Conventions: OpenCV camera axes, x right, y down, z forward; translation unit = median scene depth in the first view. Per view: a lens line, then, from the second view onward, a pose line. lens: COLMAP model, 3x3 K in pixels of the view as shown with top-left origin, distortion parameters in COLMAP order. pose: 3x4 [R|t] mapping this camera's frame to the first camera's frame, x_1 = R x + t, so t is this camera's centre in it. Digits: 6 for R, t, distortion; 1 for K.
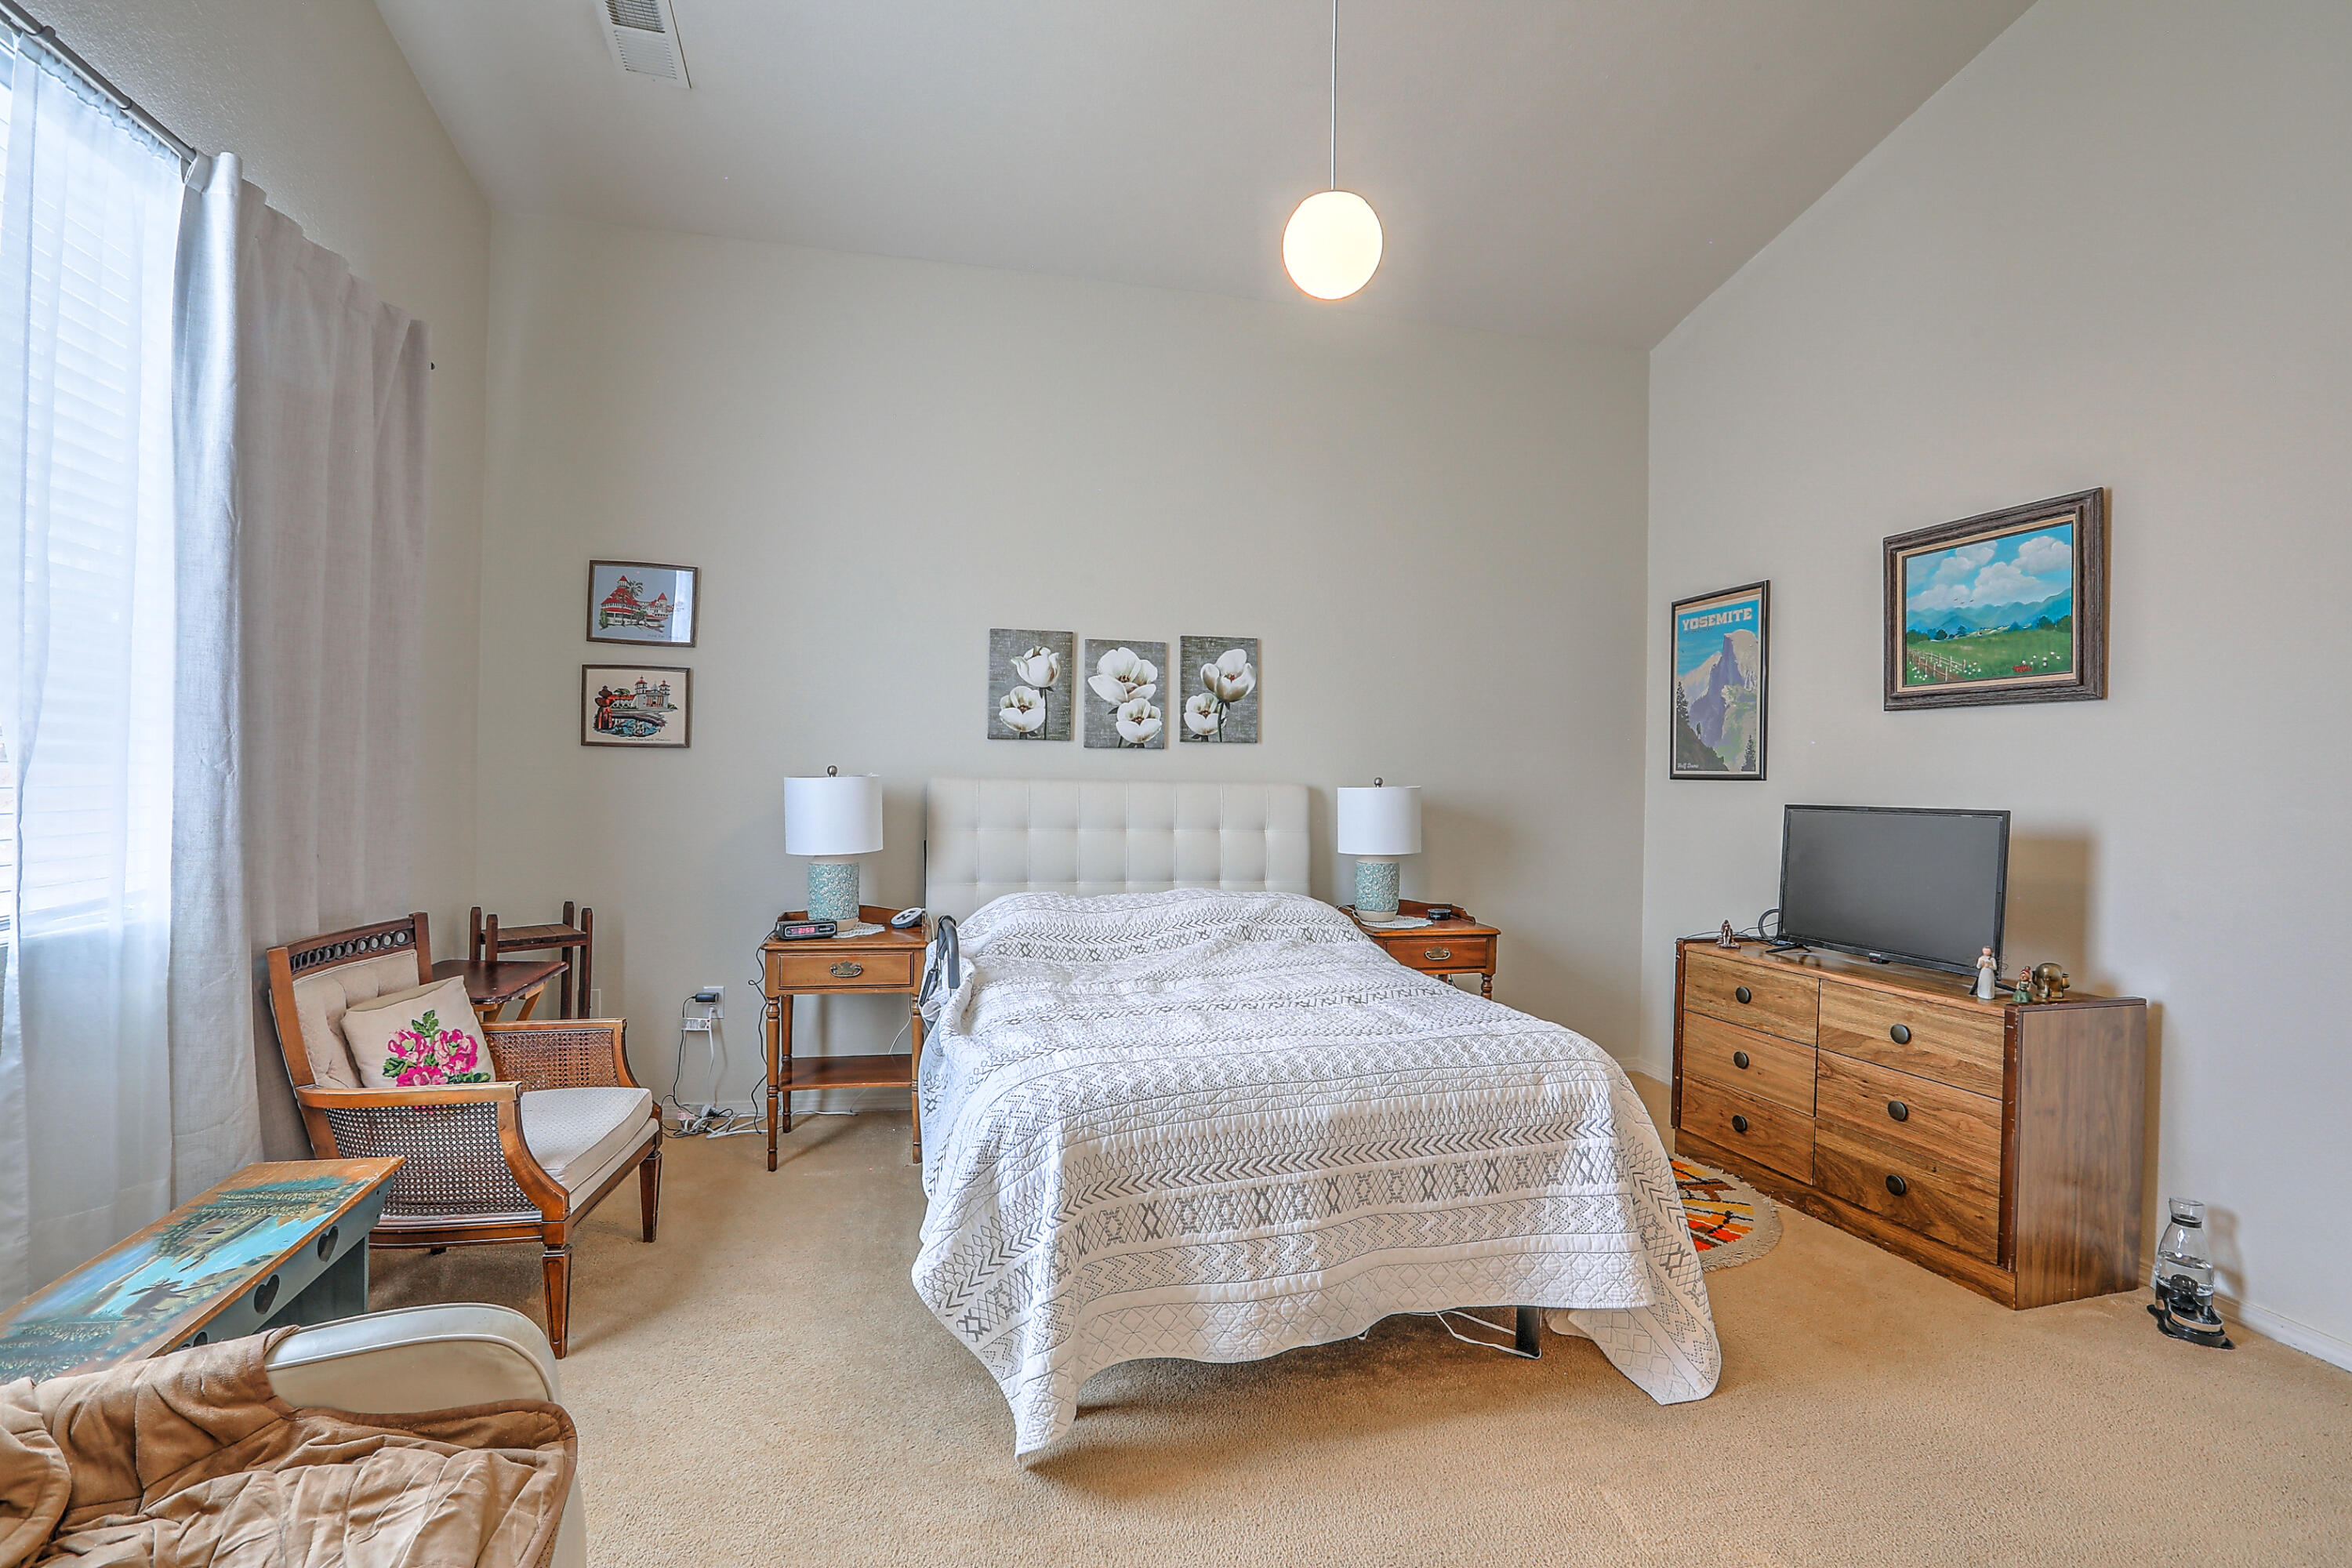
lens RADIAL K [[1066.8, 0, 1185.3], [0, 1066.8, 777.9], [0, 0, 1]] dist [-0.054874, 0.019193]
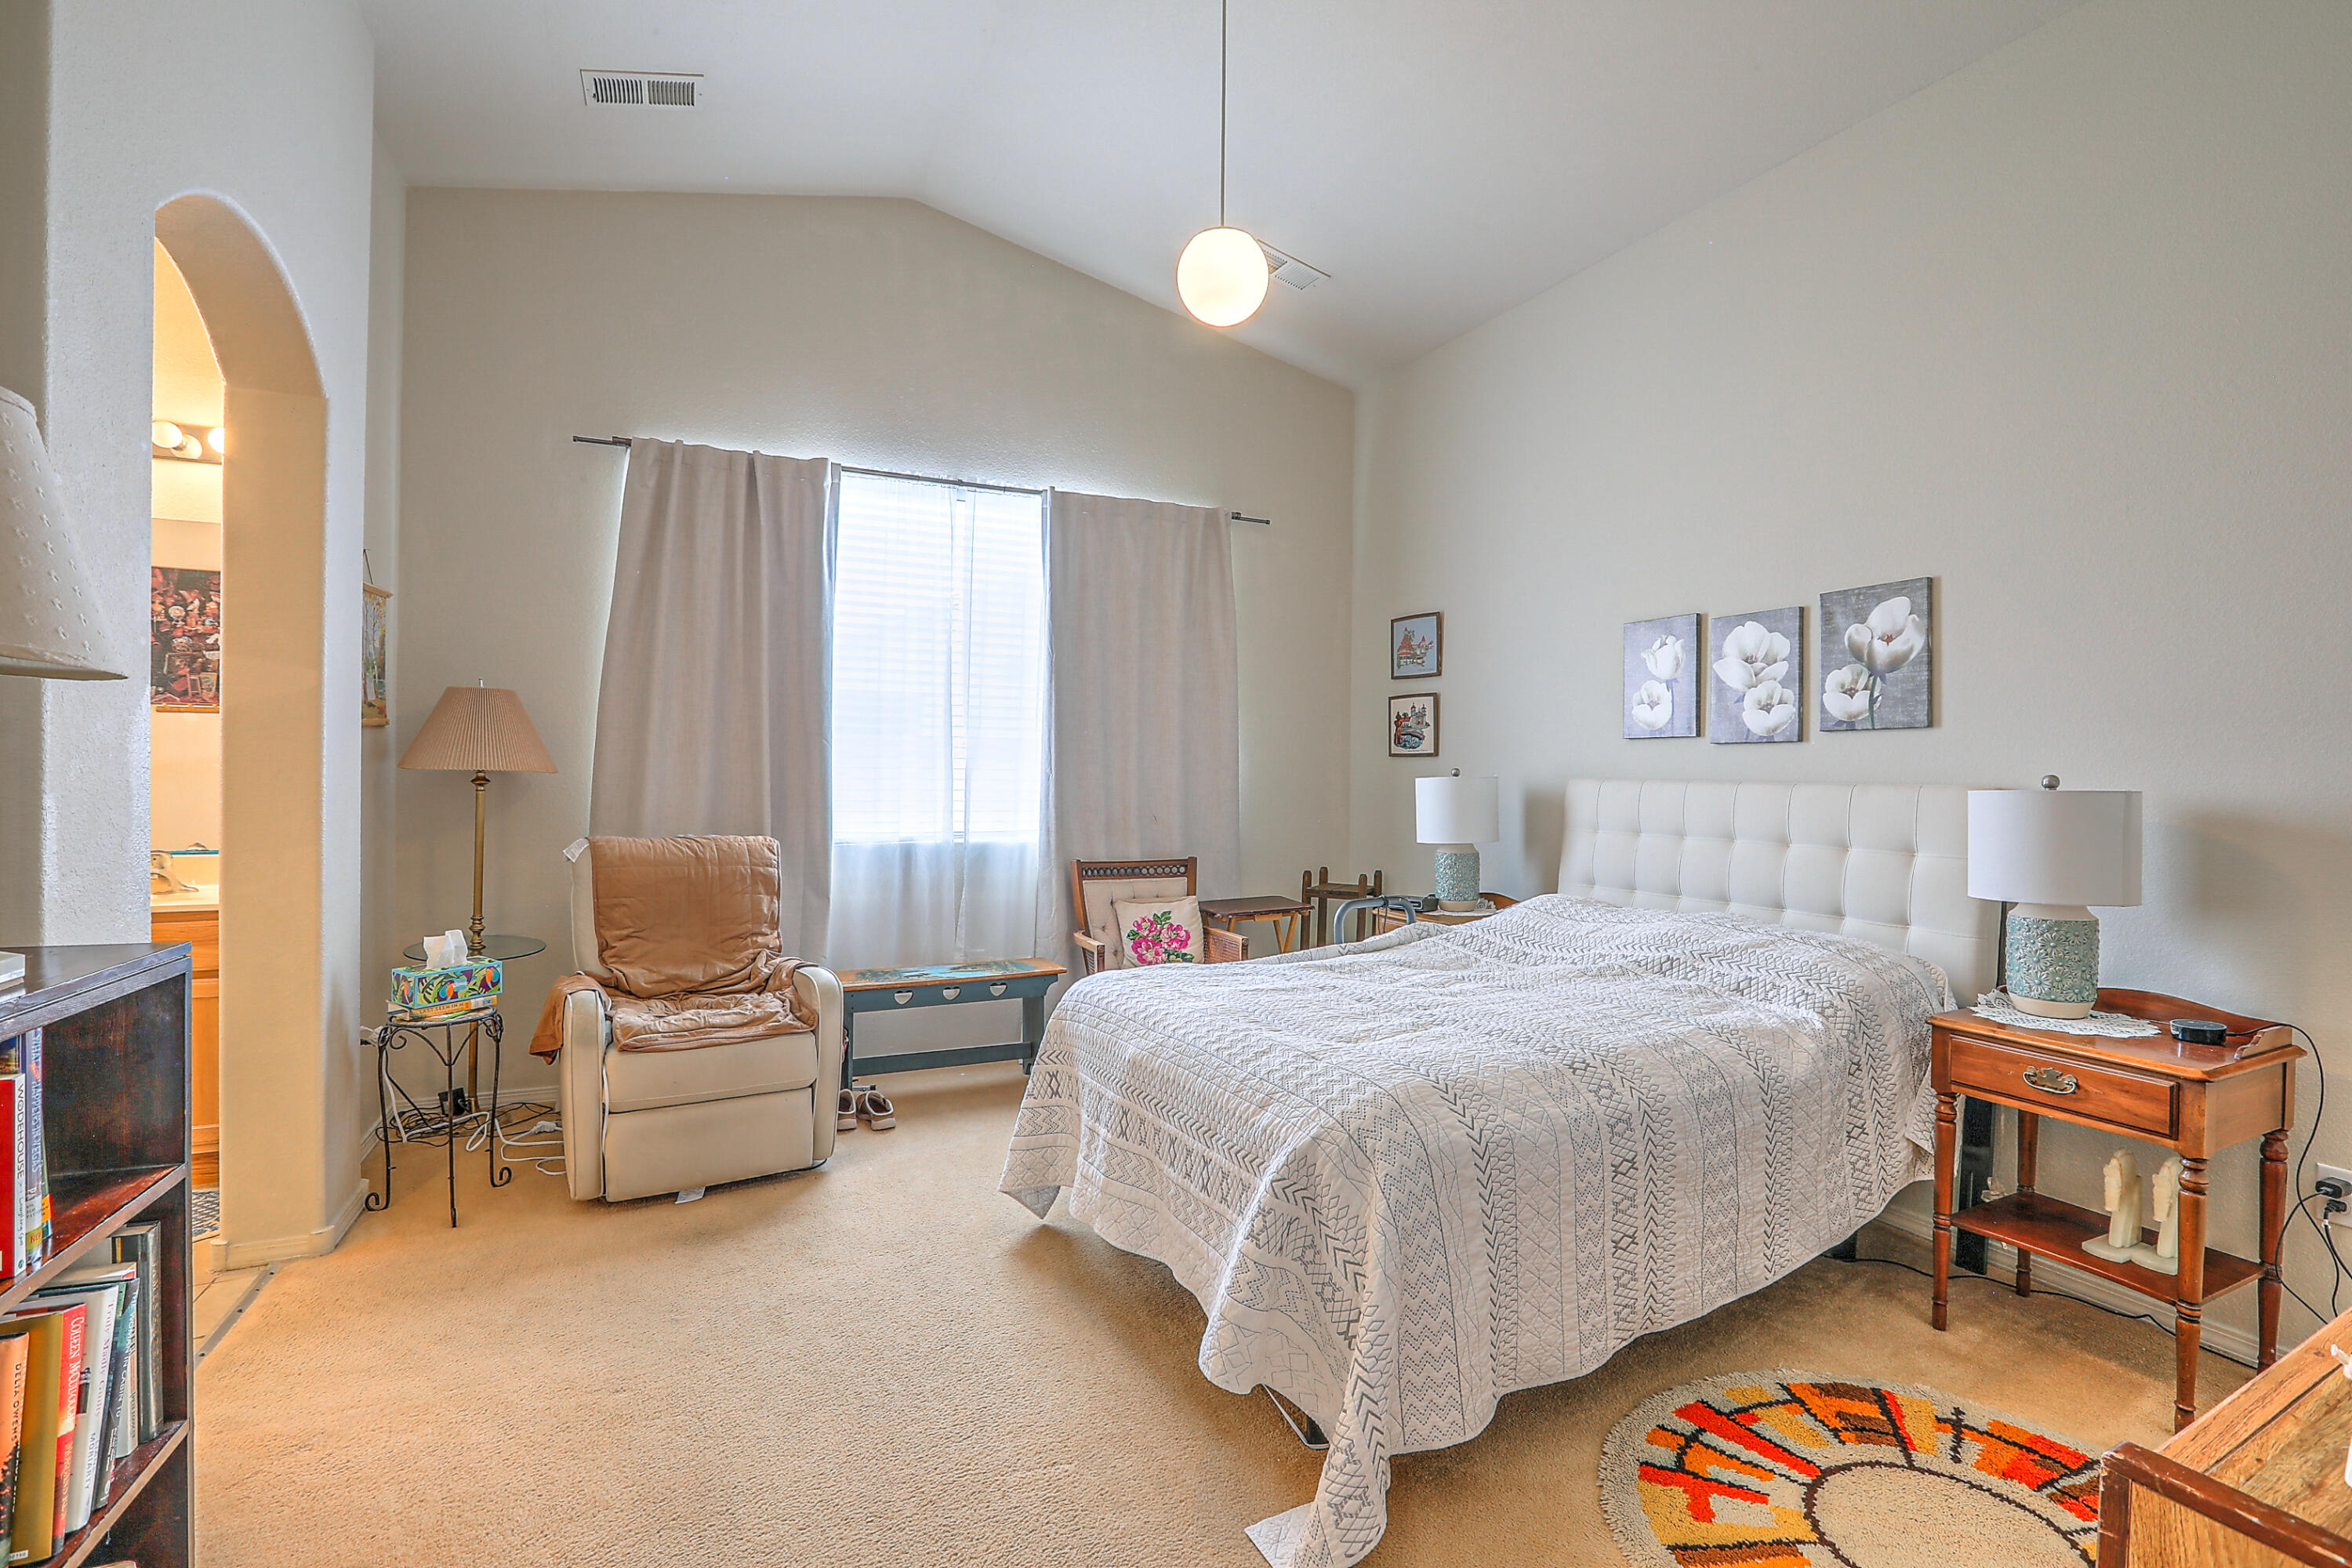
lens RADIAL K [[1066.8, 0, 1187.4], [0, 1066.8, 783.1], [0, 0, 1]] dist [-0.054874, 0.019193]
pose [[0.223795, -0.002710, -0.974633, 0.638319], [-0.011667, 0.999917, -0.005459, 0.012440], [0.974566, 0.012592, 0.223745, 0.395046]]
